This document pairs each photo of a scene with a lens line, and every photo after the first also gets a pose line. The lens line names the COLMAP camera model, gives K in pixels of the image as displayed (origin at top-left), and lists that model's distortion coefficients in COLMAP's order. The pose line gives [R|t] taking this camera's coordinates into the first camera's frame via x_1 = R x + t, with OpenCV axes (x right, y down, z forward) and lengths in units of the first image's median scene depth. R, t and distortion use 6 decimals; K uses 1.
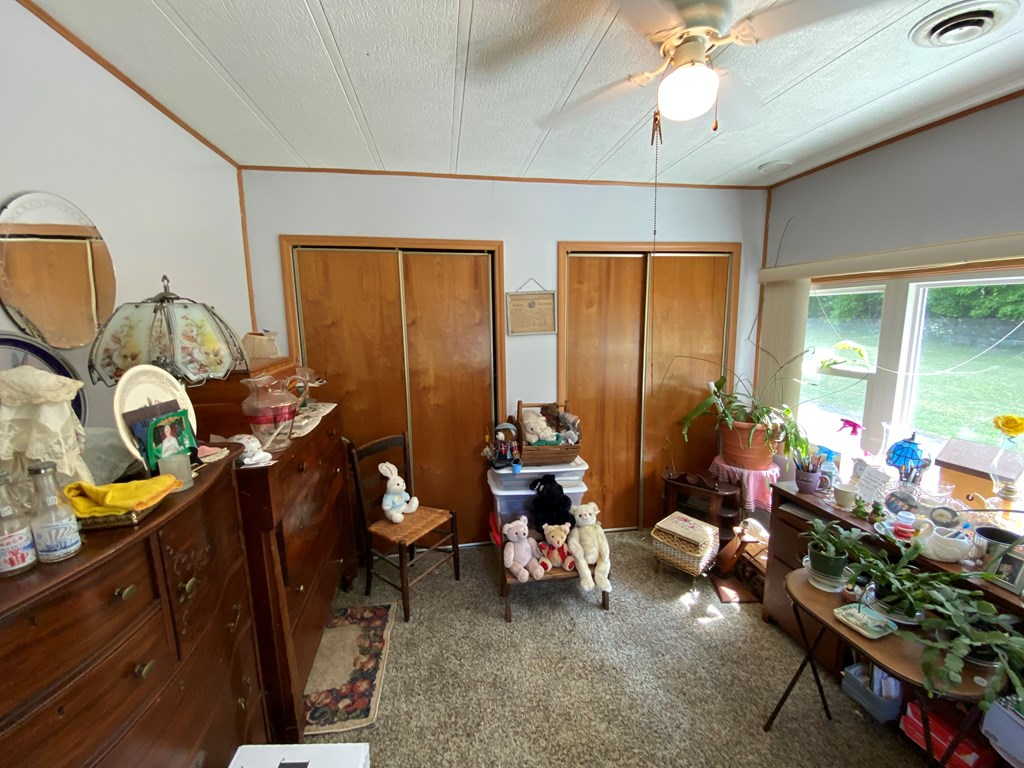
lens RADIAL K [[415.6, 0, 505.1], [0, 415.6, 379.9], [0, 0, 1]] dist [0.001274, -0.006439]
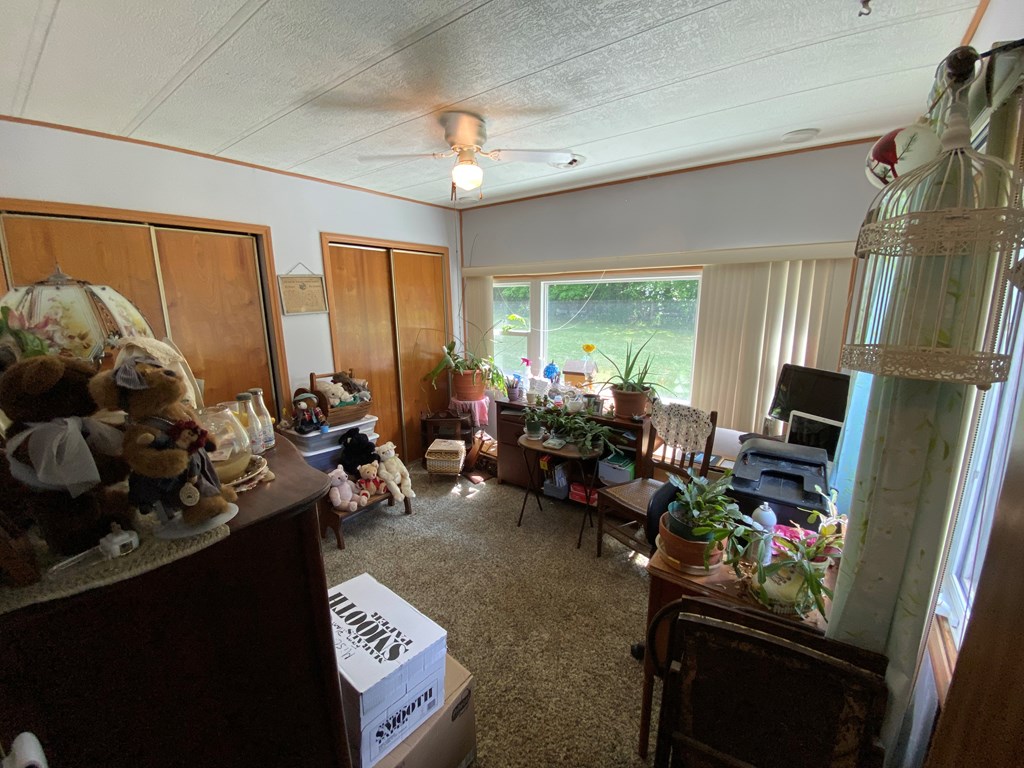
lens RADIAL K [[415.6, 0, 511.2], [0, 415.6, 384.1], [0, 0, 1]] dist [0.001274, -0.006439]
pose [[0.714778, -0.131986, 0.686784, -0.381383], [0.094851, 0.991252, 0.091781, 0.029317], [-0.692890, -0.000461, 0.721043, -0.210813]]
